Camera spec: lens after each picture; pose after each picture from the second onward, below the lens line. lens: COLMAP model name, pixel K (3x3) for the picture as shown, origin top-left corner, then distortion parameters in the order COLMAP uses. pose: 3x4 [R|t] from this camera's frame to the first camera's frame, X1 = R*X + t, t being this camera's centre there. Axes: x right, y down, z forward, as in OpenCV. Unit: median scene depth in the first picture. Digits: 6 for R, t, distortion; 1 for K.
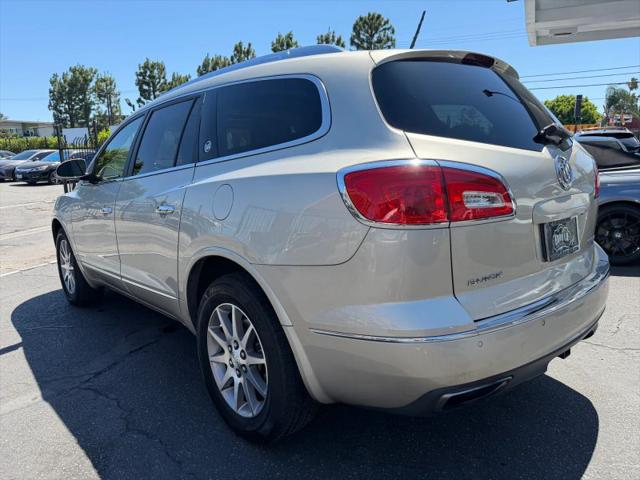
lens RADIAL K [[463.4, 0, 320.7], [0, 463.4, 242.9], [0, 0, 1]] dist [0.003545, -0.012983]
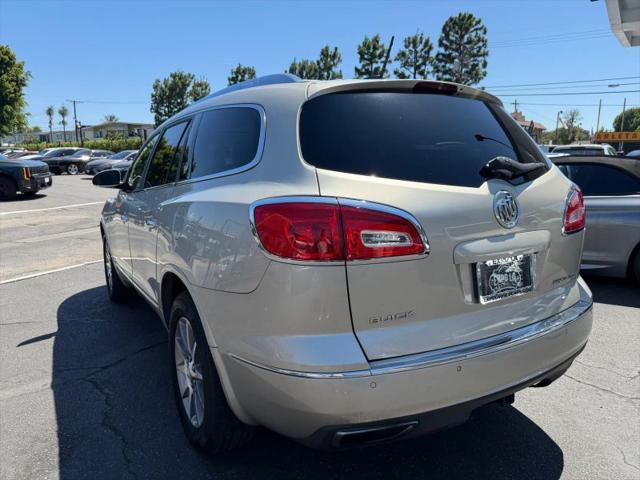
lens RADIAL K [[465.3, 0, 318.2], [0, 465.3, 241.1], [0, 0, 1]] dist [-0.000248, -0.011212]
pose [[0.982546, 0.050084, -0.179148, 0.250447], [-0.051654, 0.998657, -0.004105, -0.050152], [0.178702, 0.013287, 0.983814, 0.002092]]
